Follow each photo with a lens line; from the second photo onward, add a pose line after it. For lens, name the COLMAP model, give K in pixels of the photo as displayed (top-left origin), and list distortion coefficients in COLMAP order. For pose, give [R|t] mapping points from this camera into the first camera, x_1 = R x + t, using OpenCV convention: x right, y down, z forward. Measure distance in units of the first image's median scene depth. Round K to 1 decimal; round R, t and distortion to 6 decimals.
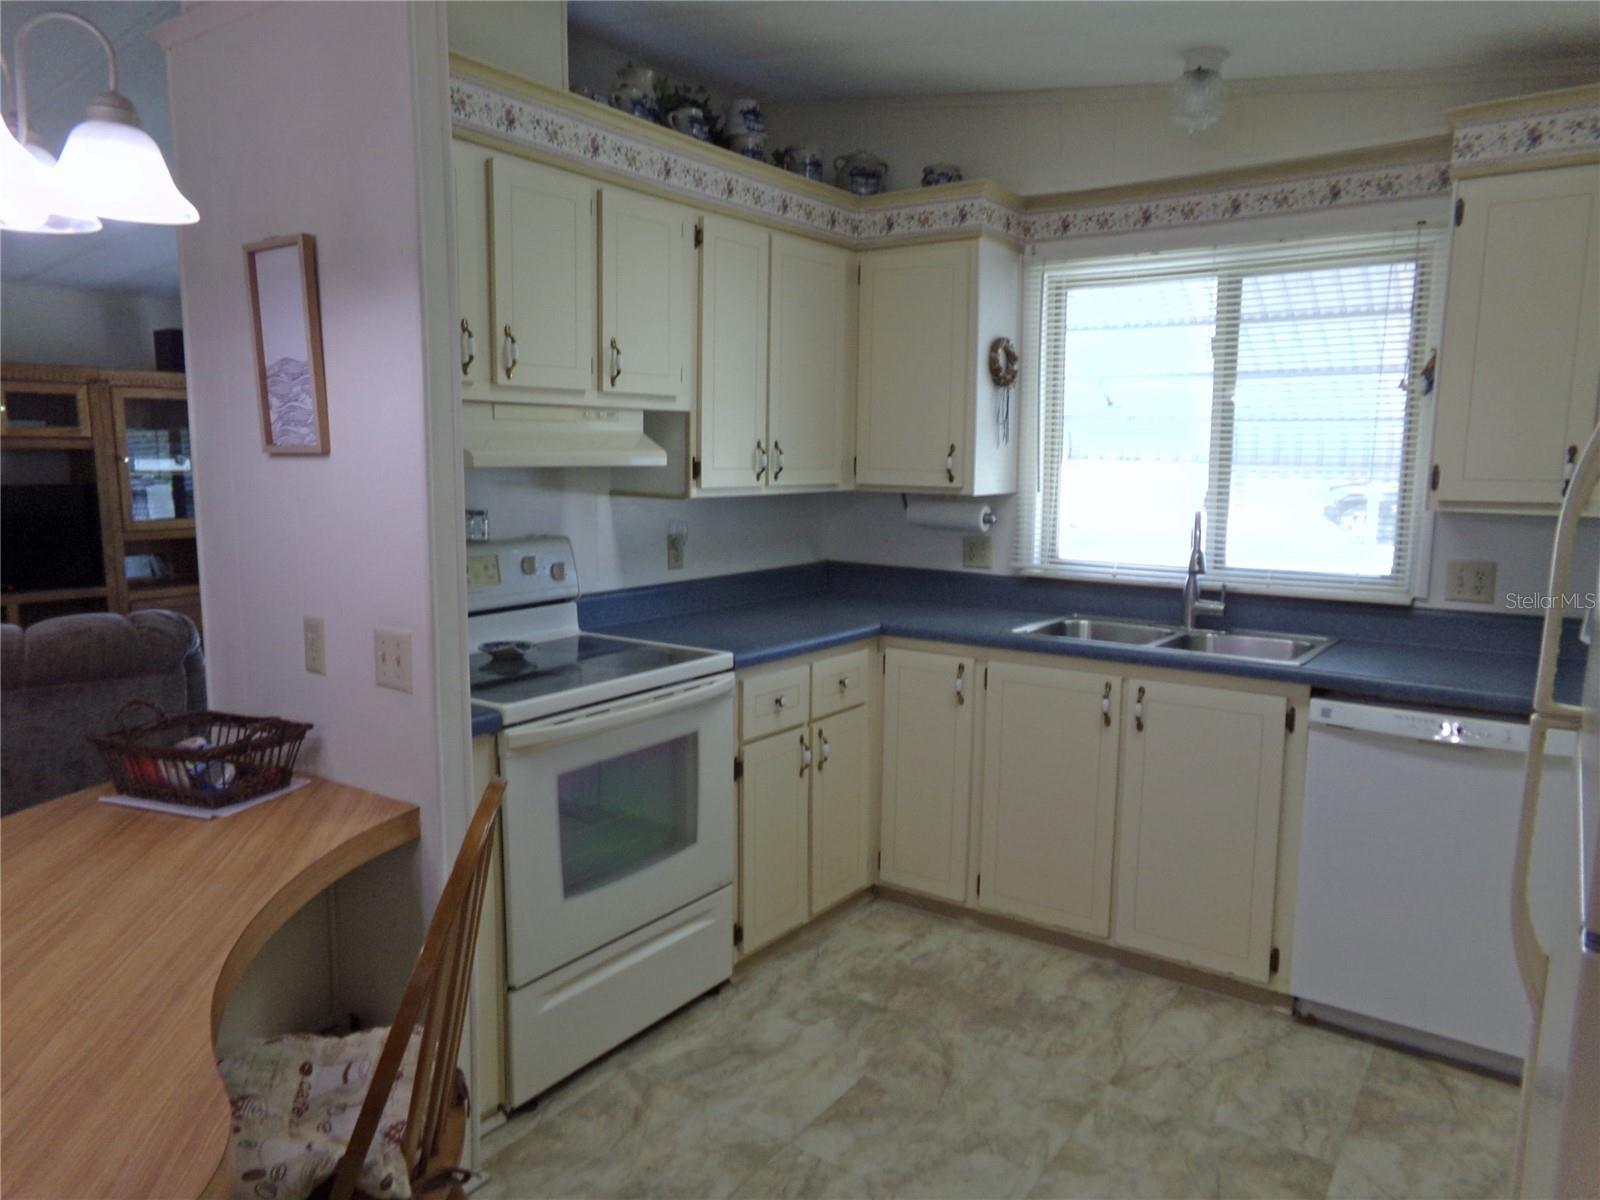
lens RADIAL K [[1096.9, 0, 800.0], [0, 1096.9, 608.2], [0, 0, 1]] dist [-0.005547, 0.002137]
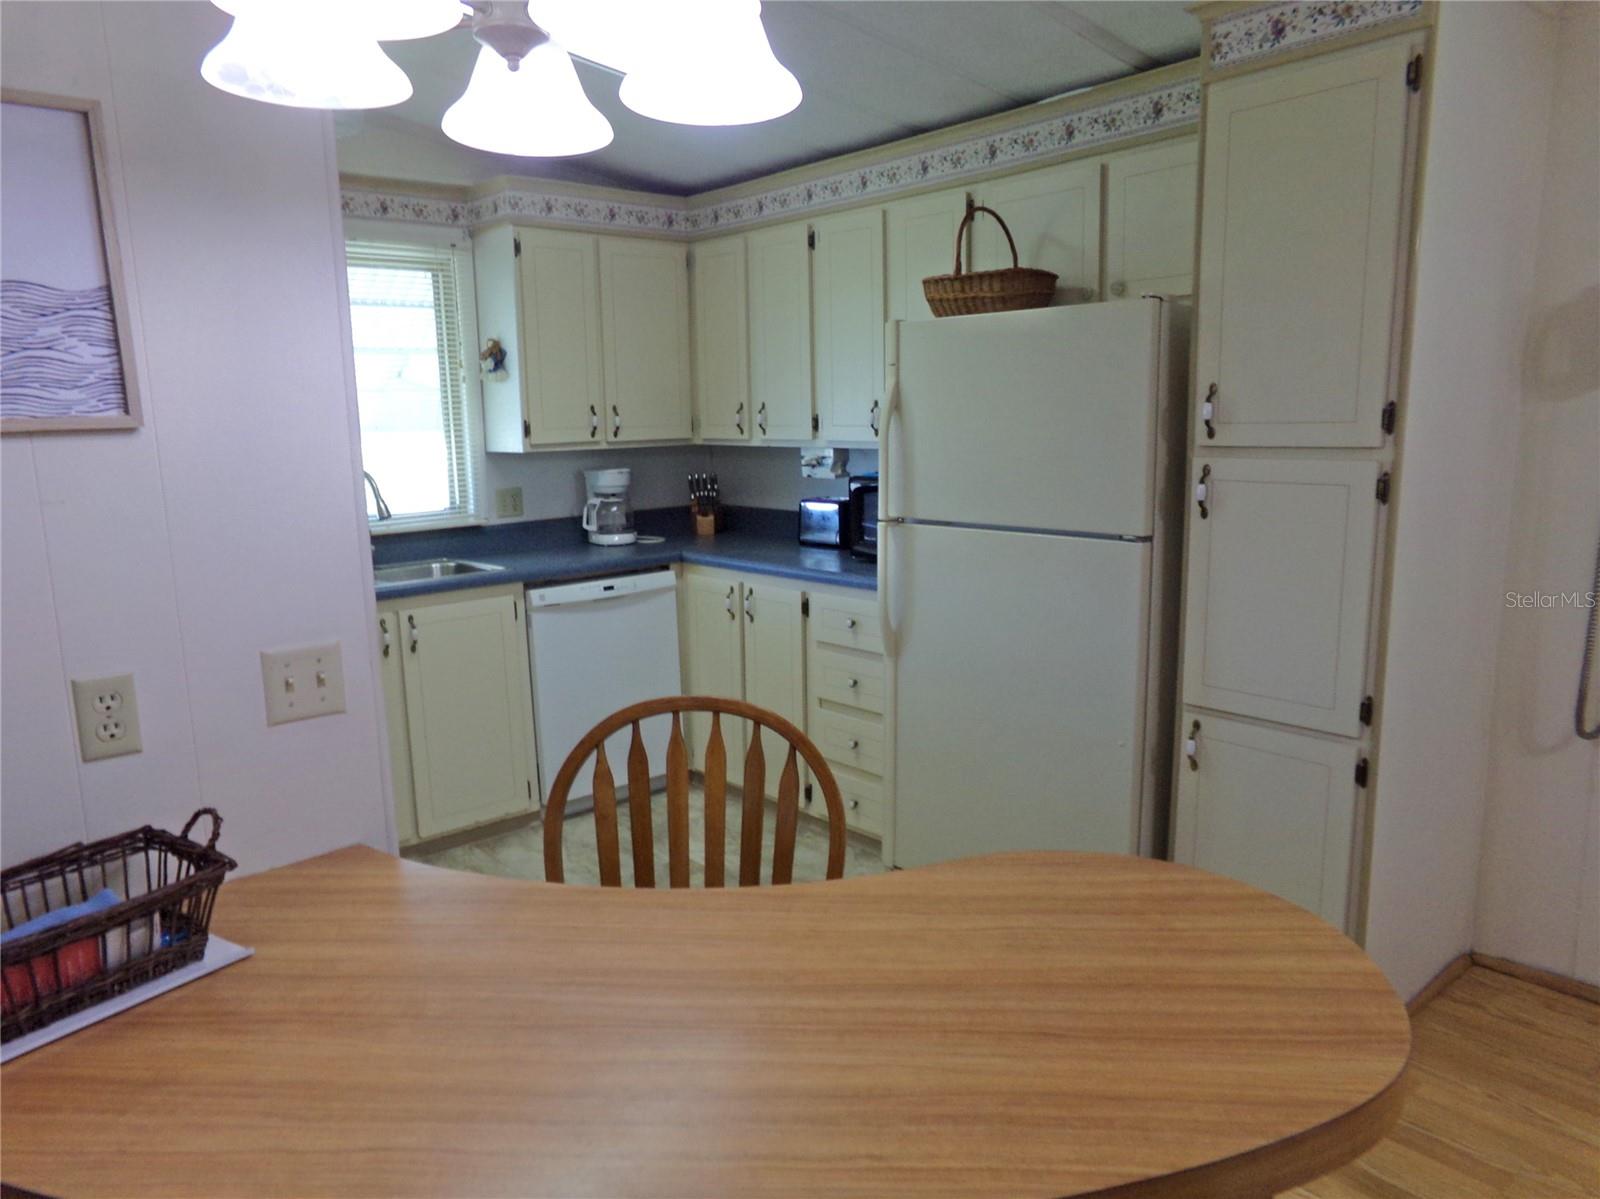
lens RADIAL K [[1096.9, 0, 800.0], [0, 1096.9, 607.7], [0, 0, 1]] dist [-0.005547, 0.002137]
pose [[0.205426, -0.183196, 0.961374, -1.004088], [0.158672, 0.975562, 0.151995, -0.067089], [-0.965724, 0.121319, 0.229473, 0.435519]]
